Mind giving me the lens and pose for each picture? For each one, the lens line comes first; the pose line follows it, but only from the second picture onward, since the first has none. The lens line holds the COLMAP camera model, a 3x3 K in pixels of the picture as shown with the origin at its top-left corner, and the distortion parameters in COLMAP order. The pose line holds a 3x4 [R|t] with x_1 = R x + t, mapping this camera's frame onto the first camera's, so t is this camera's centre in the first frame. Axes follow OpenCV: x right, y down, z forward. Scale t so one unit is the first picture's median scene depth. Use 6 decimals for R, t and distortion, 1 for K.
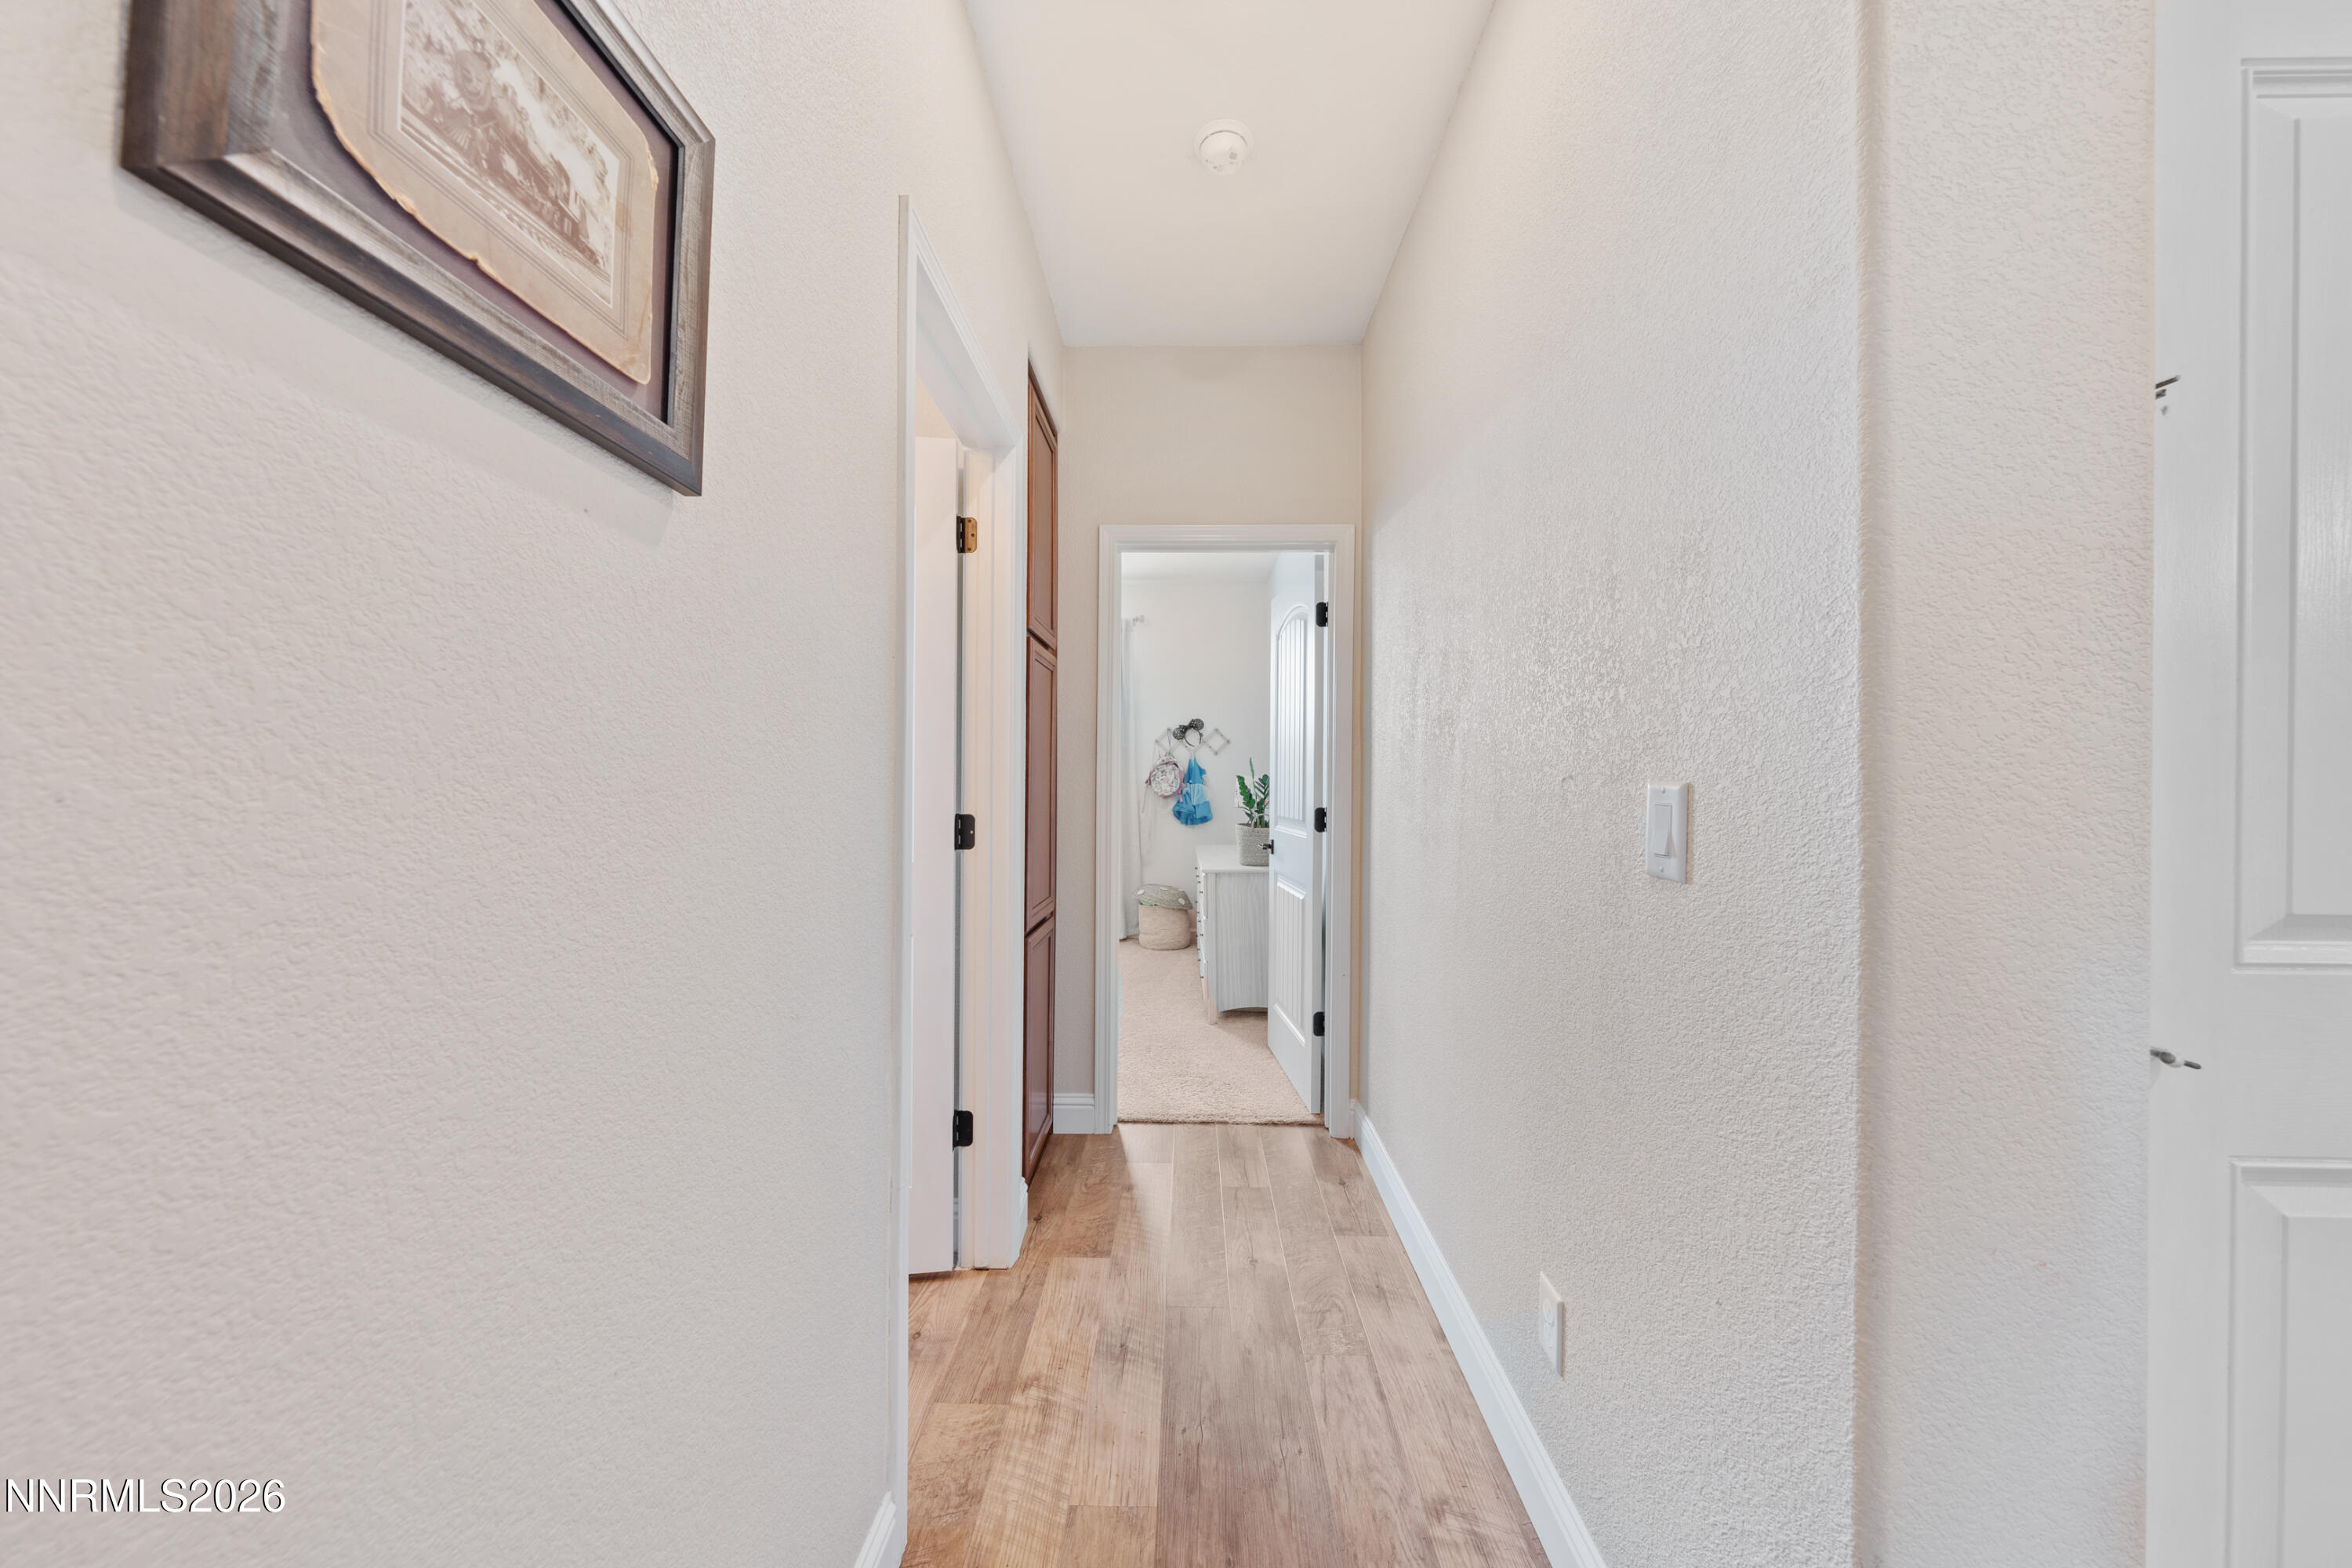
lens RADIAL K [[796.6, 0, 1172.6], [0, 796.6, 783.2], [0, 0, 1]] dist [-0.002215, 0.000100]
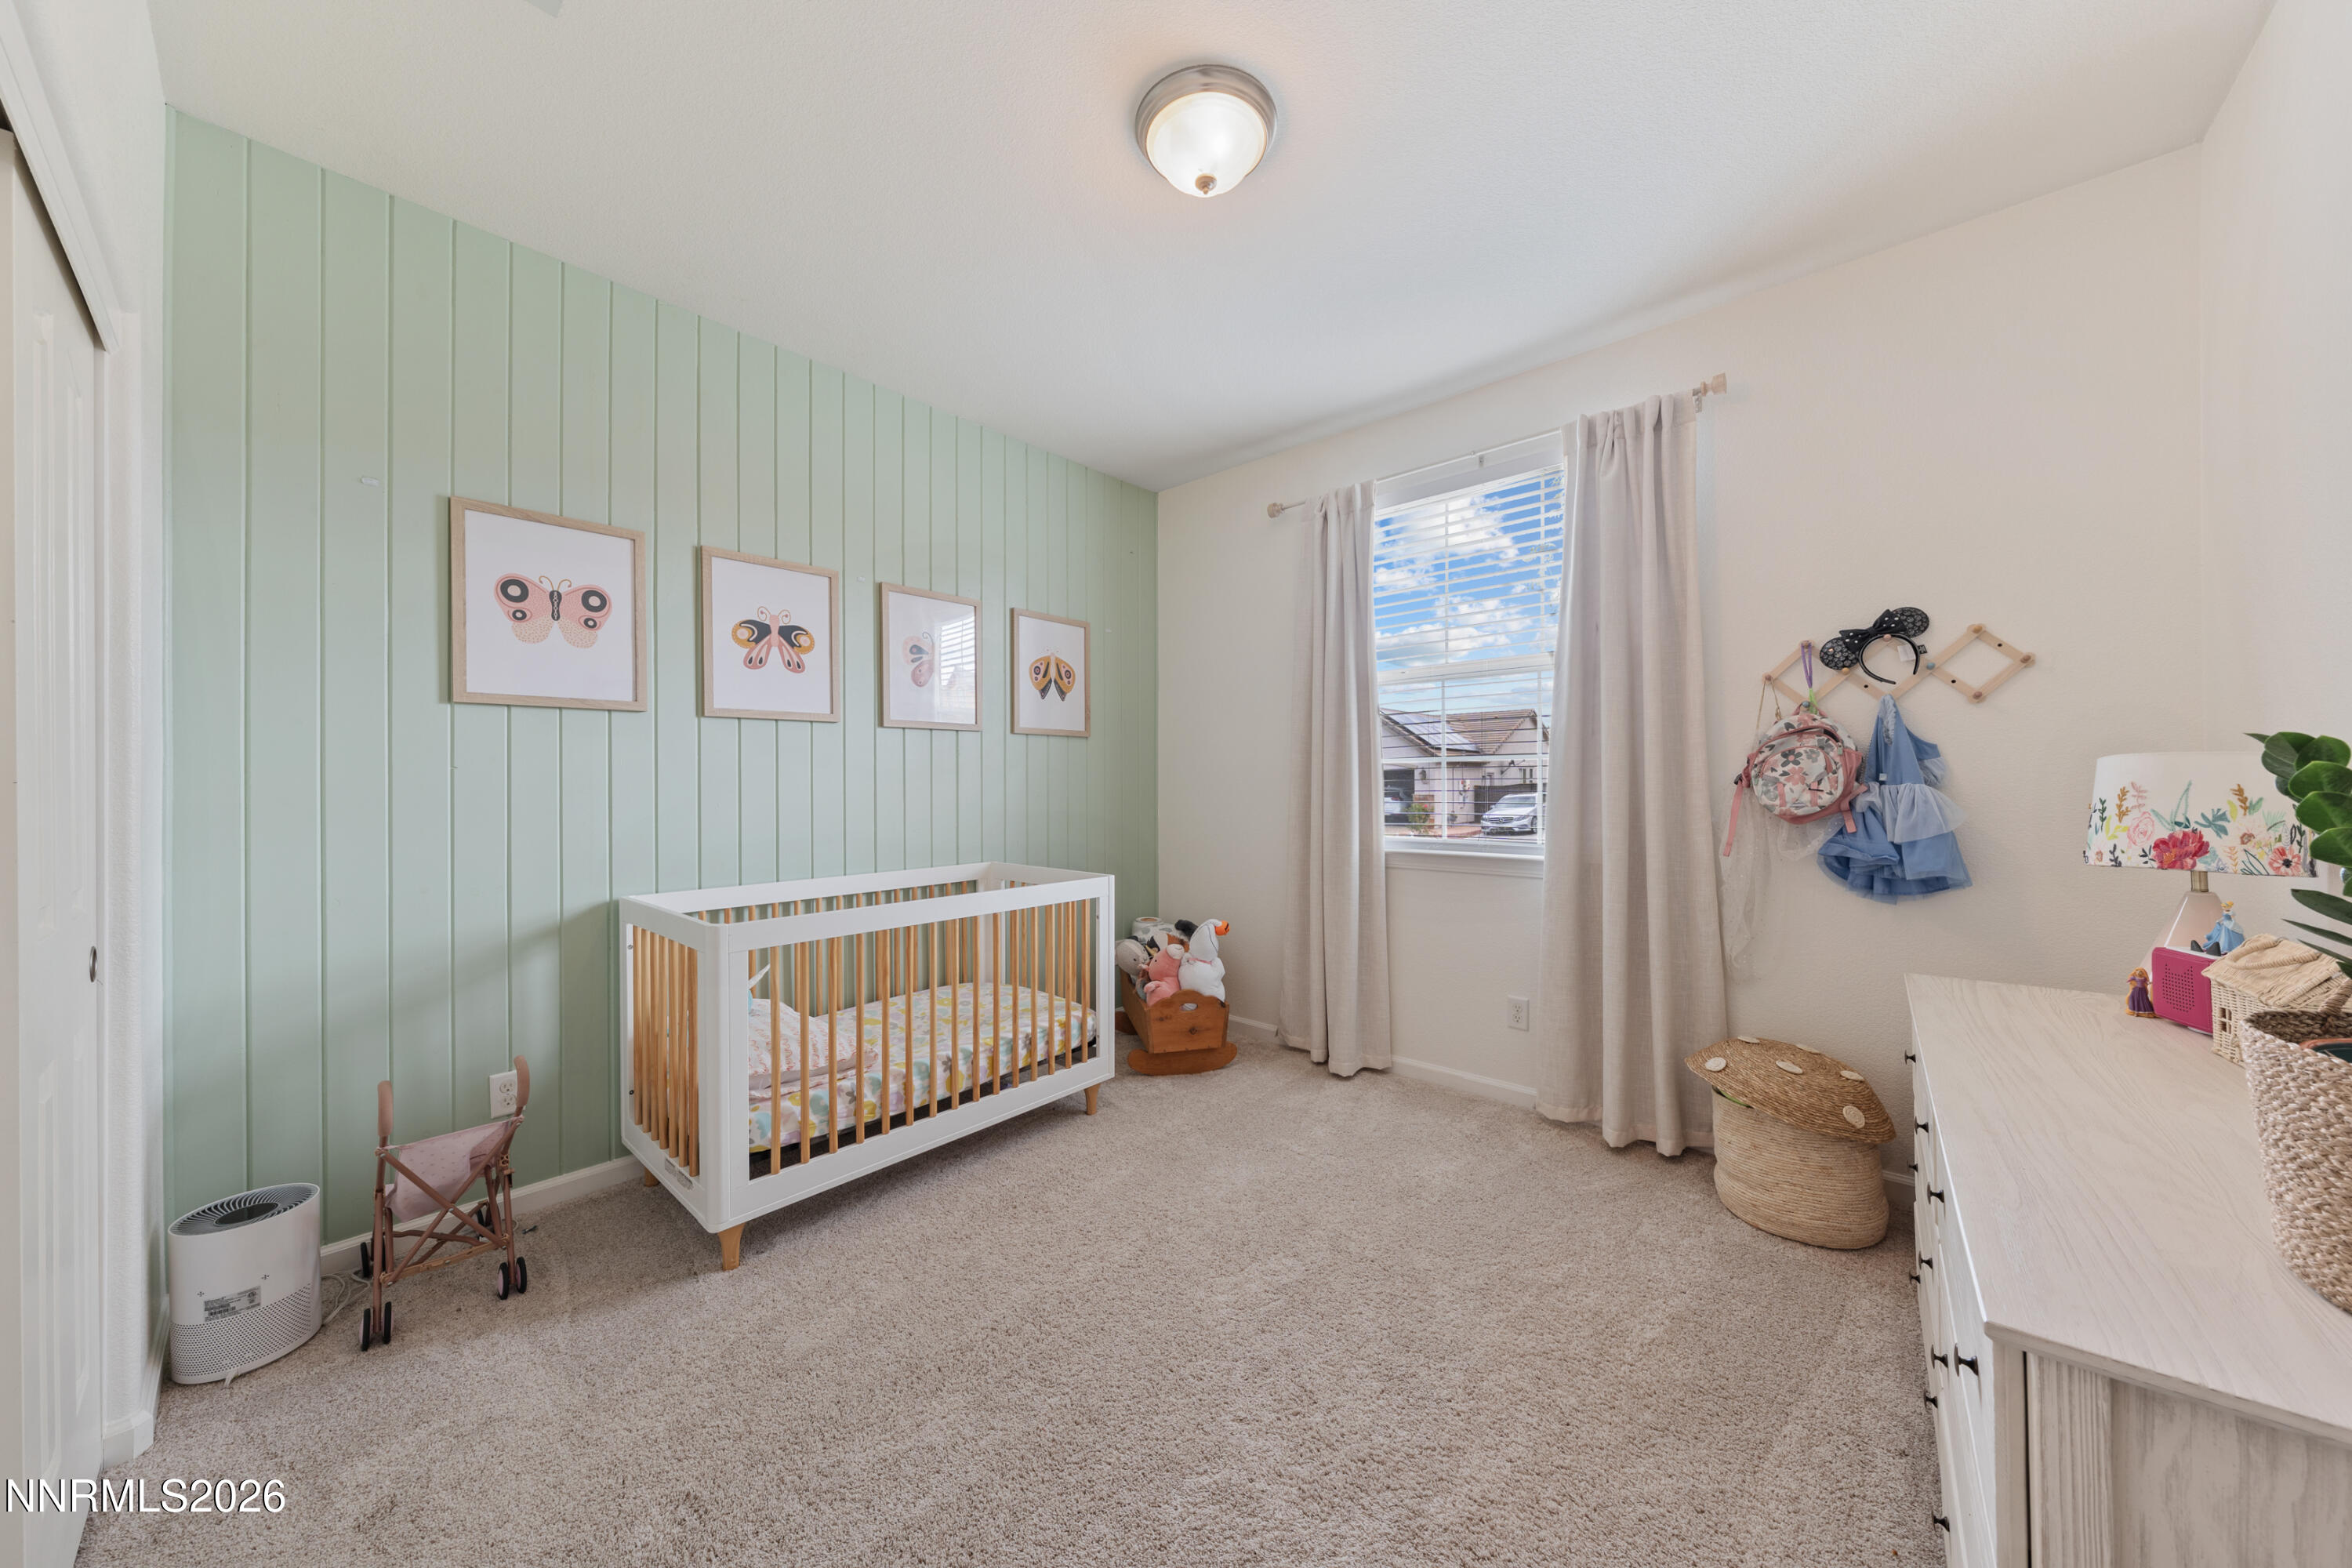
lens RADIAL K [[801.7, 0, 1173.6], [0, 801.7, 774.3], [0, 0, 1]] dist [0.000784, 0.000200]
pose [[0.763783, -0.011786, -0.645365, 0.012418], [0.007067, 0.999926, -0.009897, -0.002749], [0.645434, 0.002998, 0.763810, 0.542612]]
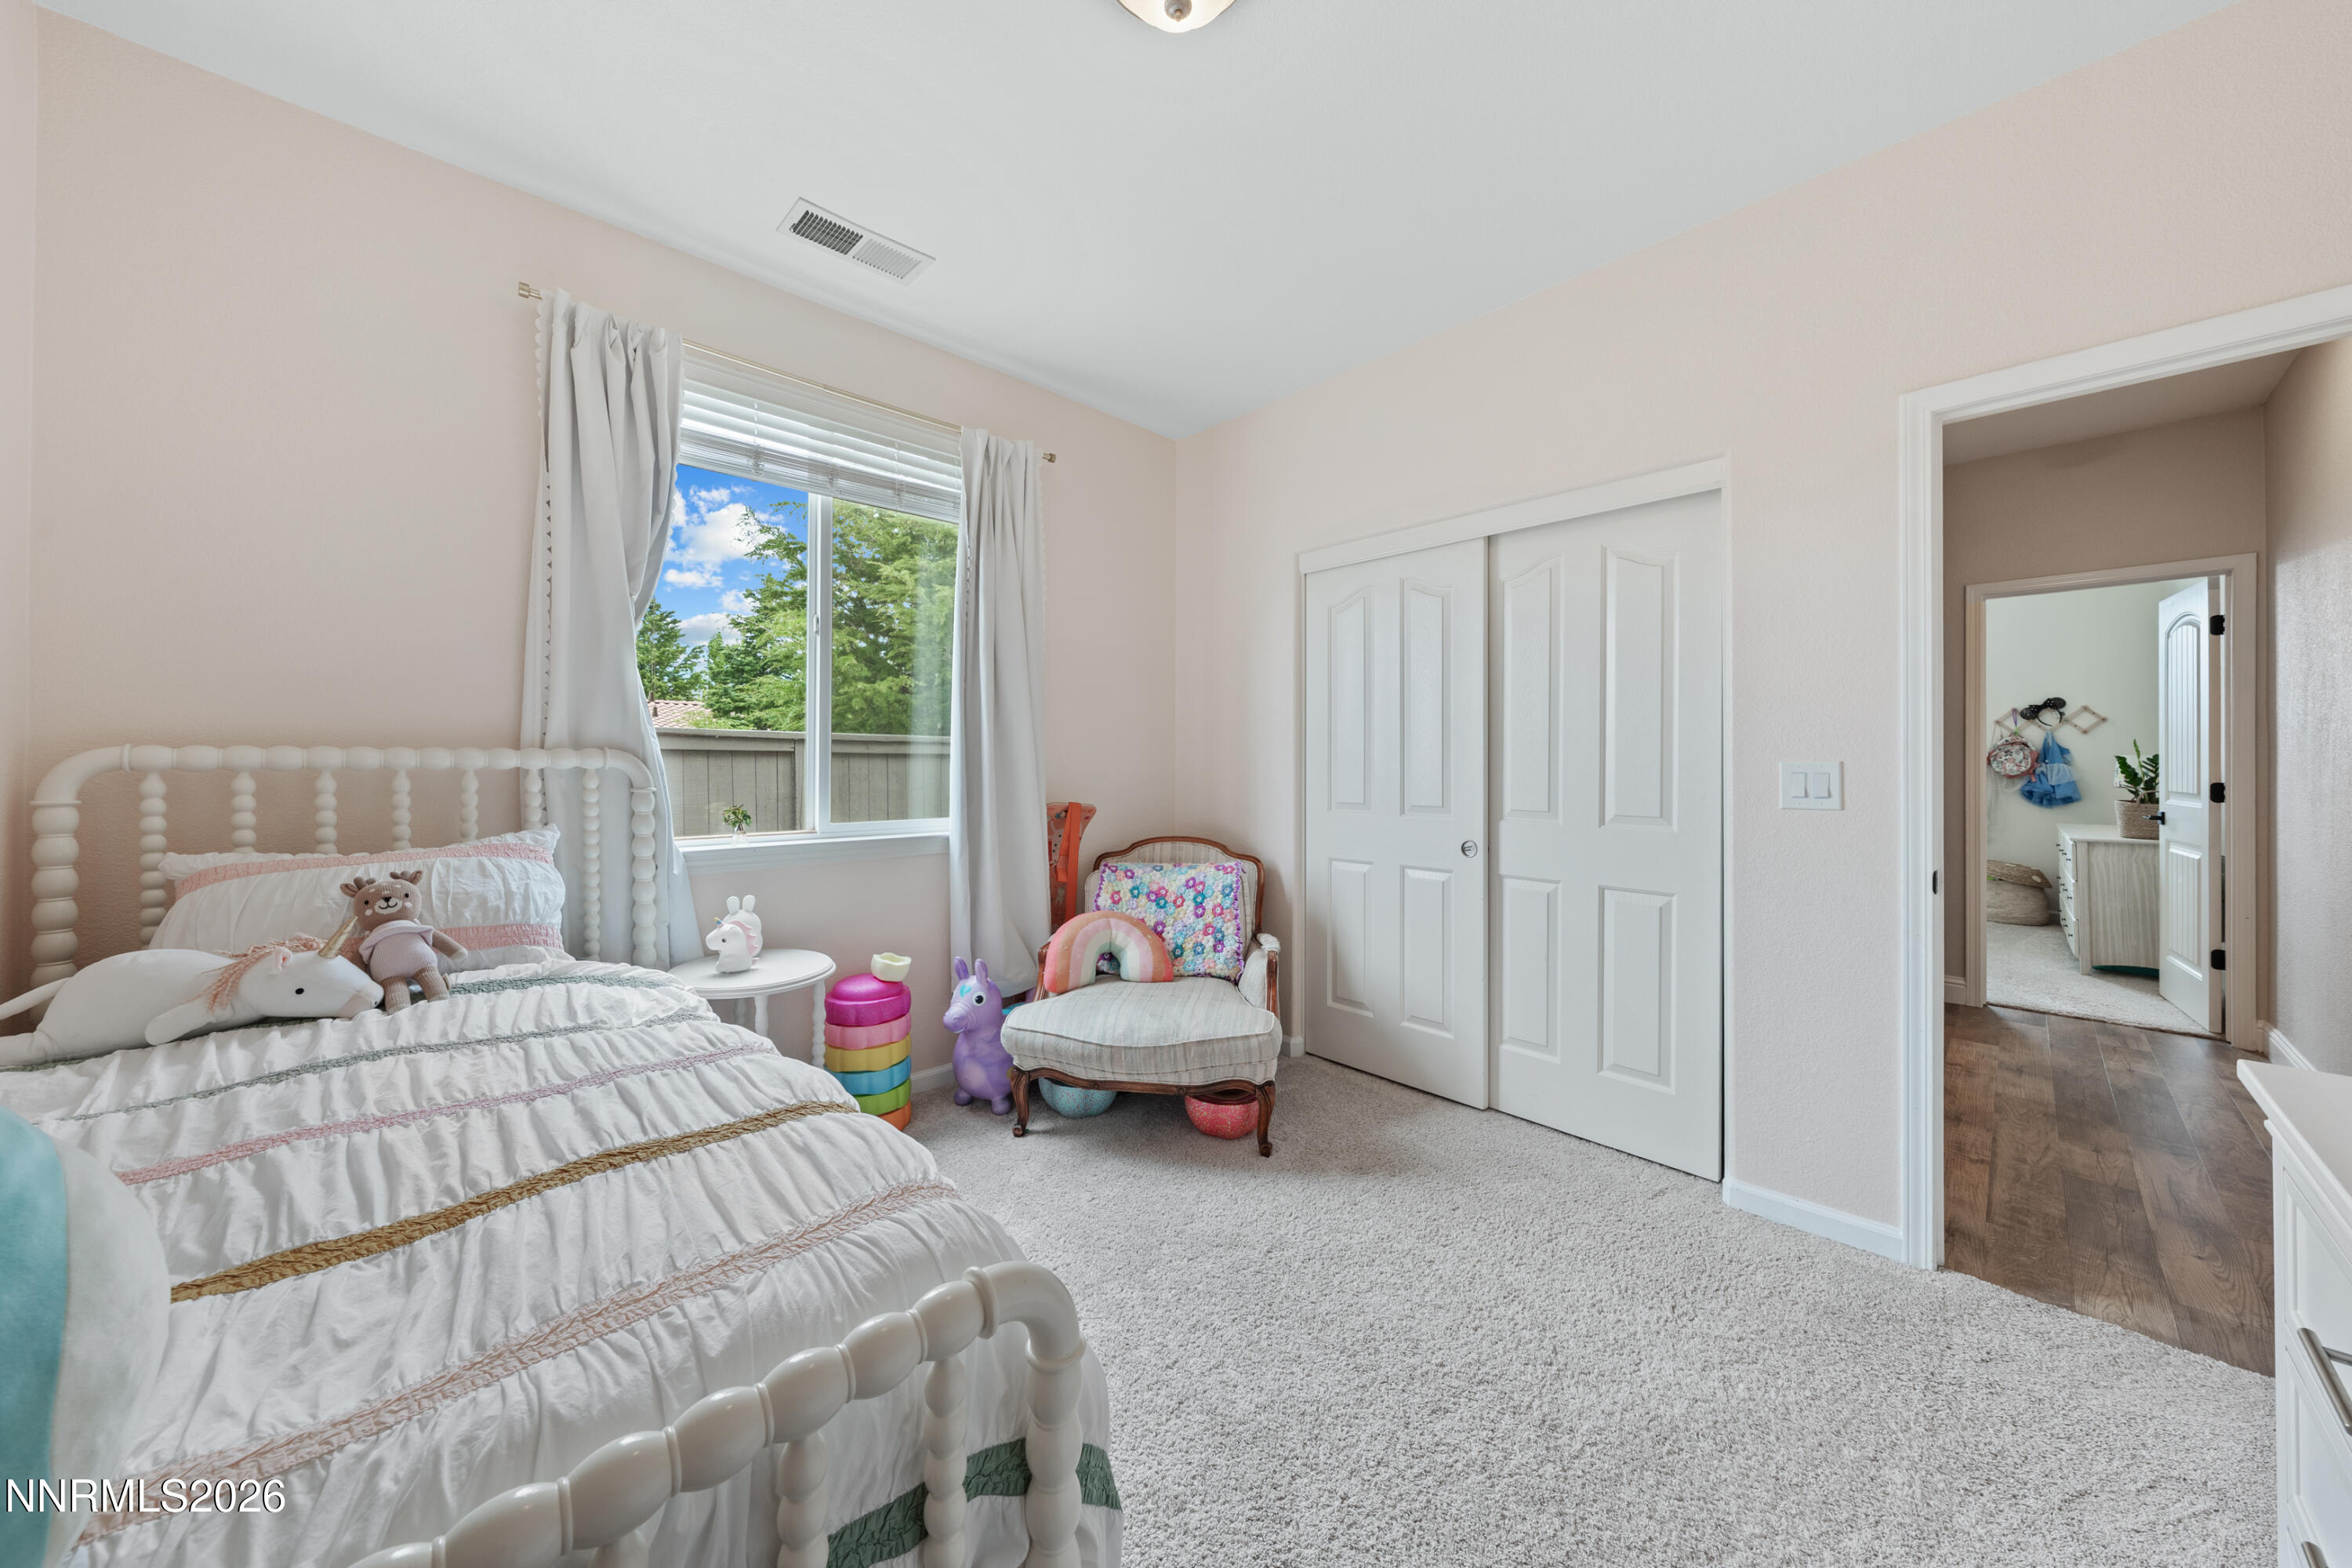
lens RADIAL K [[799.7, 0, 1181.7], [0, 799.7, 757.1], [0, 0, 1]] dist [-0.001175, -0.000013]
pose [[0.704425, -0.008810, -0.709724, -0.032960], [0.002560, 0.999948, -0.009872, -0.000475], [0.709774, 0.005138, 0.704411, -0.504147]]
